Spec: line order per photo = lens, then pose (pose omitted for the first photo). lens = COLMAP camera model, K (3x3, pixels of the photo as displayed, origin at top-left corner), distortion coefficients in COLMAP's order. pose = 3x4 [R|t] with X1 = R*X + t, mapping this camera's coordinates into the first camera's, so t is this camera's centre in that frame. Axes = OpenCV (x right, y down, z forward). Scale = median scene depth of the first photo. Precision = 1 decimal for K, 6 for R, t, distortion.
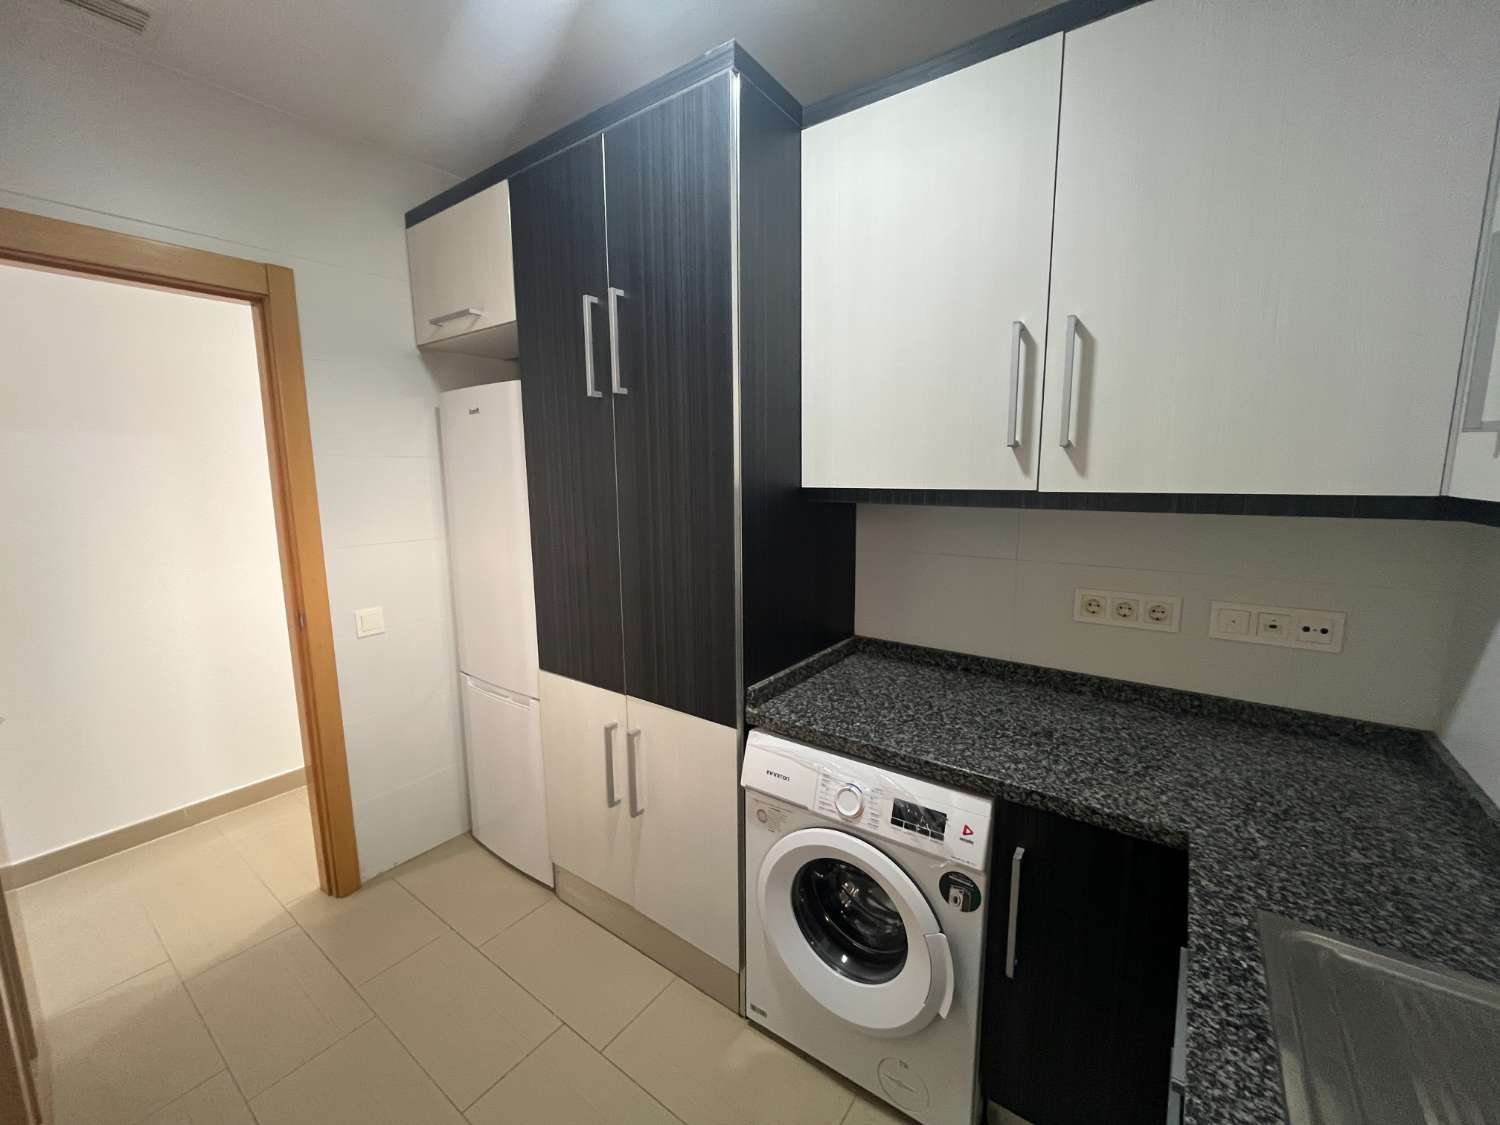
lens RADIAL K [[607.6, 0, 753.0], [0, 607.6, 562.9], [0, 0, 1]] dist [-0.000772, 0.000153]
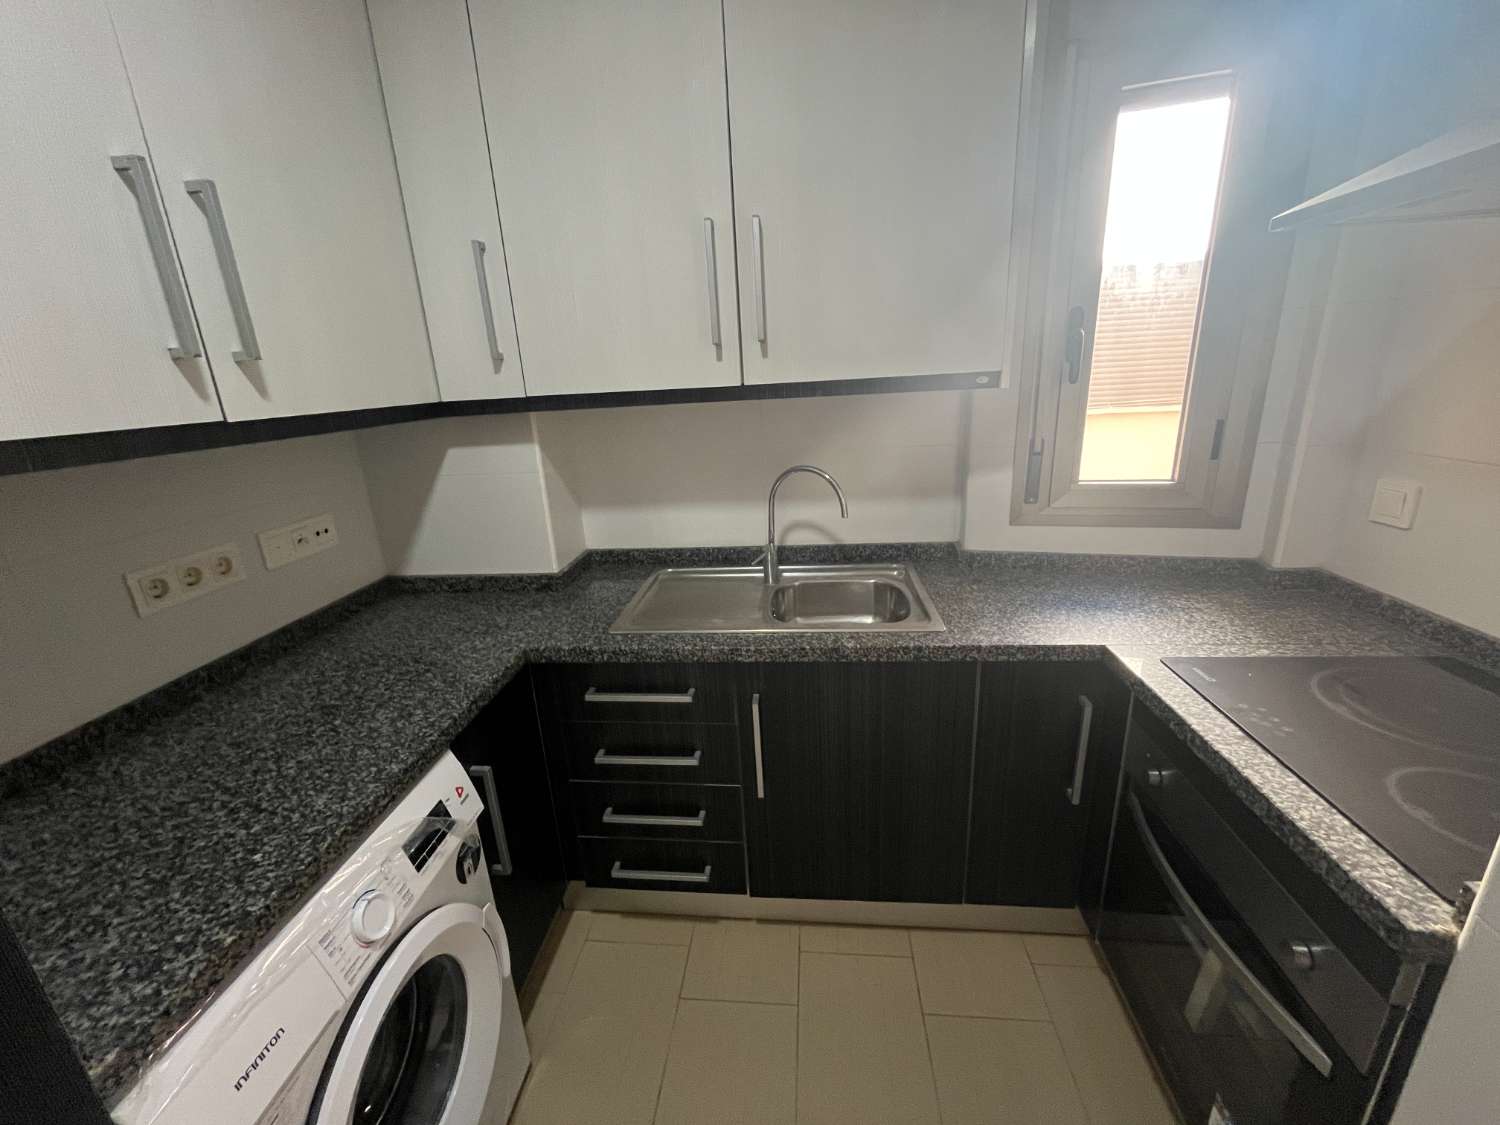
lens RADIAL K [[607.6, 0, 745.5], [0, 607.6, 559.4], [0, 0, 1]] dist [-0.000772, 0.000153]
pose [[-0.499620, -0.223195, 0.836997, -0.494863], [0.185322, 0.916325, 0.354971, -0.108948], [-0.846189, 0.332464, -0.416451, 0.817470]]
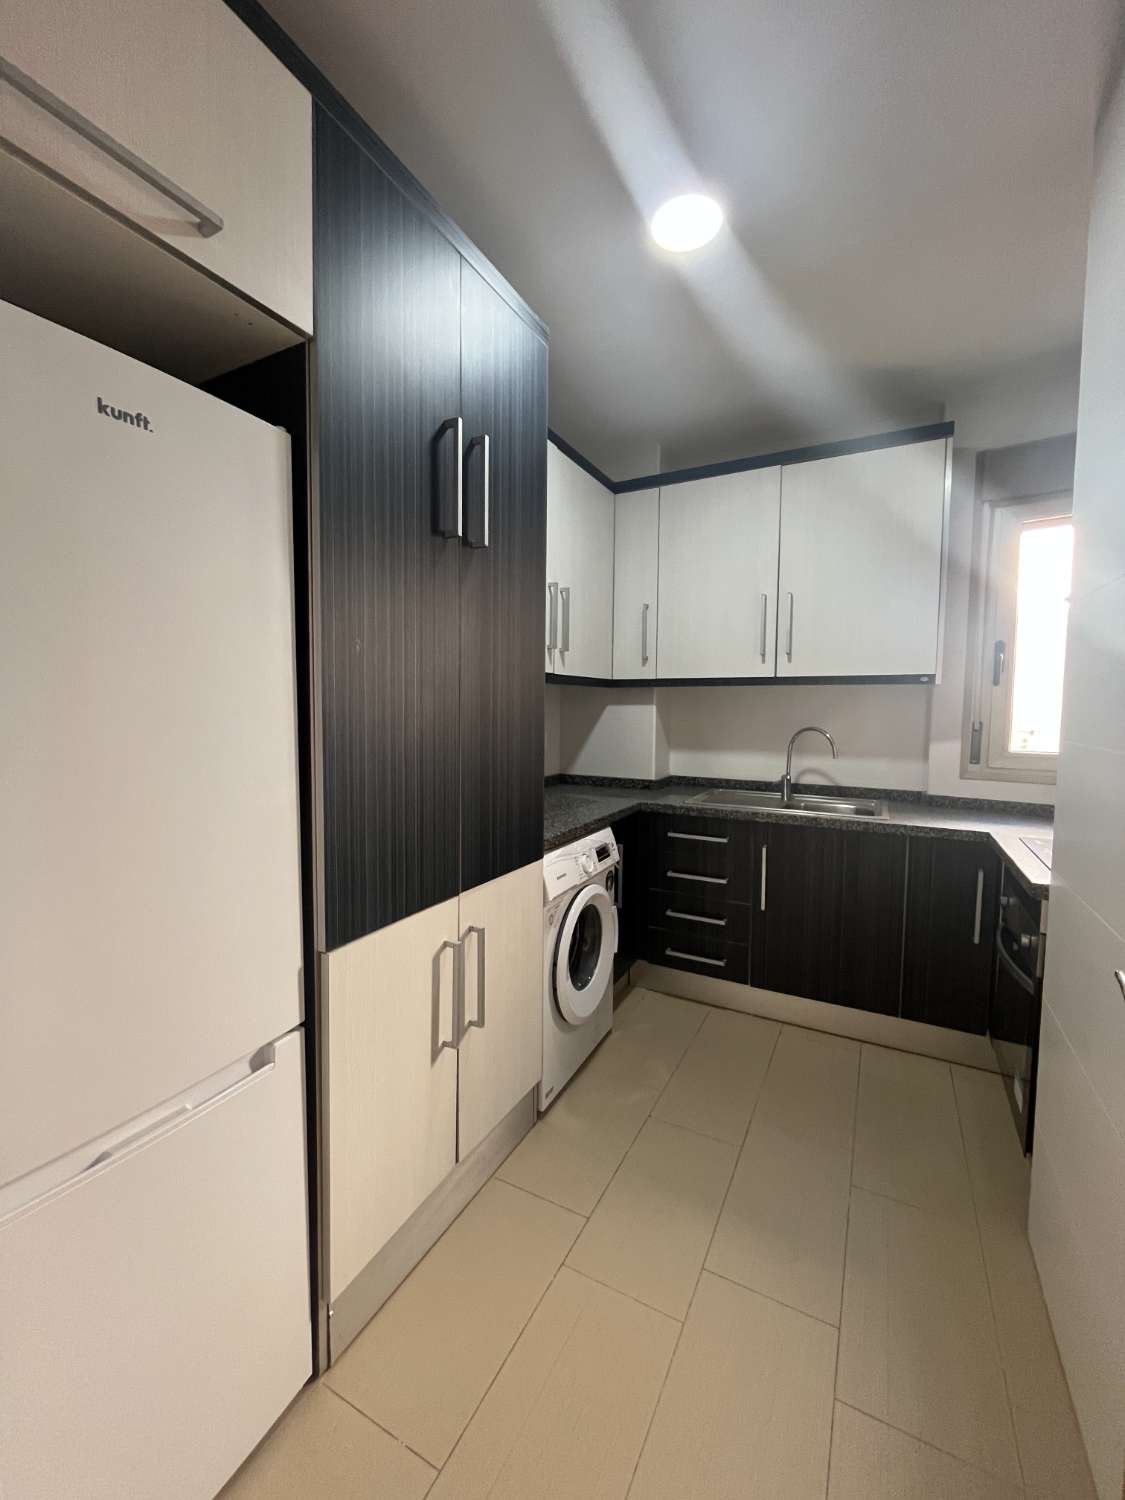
lens RADIAL K [[607.6, 0, 562.5], [0, 607.6, 744.4], [0, 0, 1]] dist [-0.000772, 0.000153]
pose [[-0.135678, -0.058111, 0.989047, -1.376783], [0.139824, 0.987164, 0.077181, -0.042703], [-0.980837, 0.148765, -0.125811, 1.223148]]
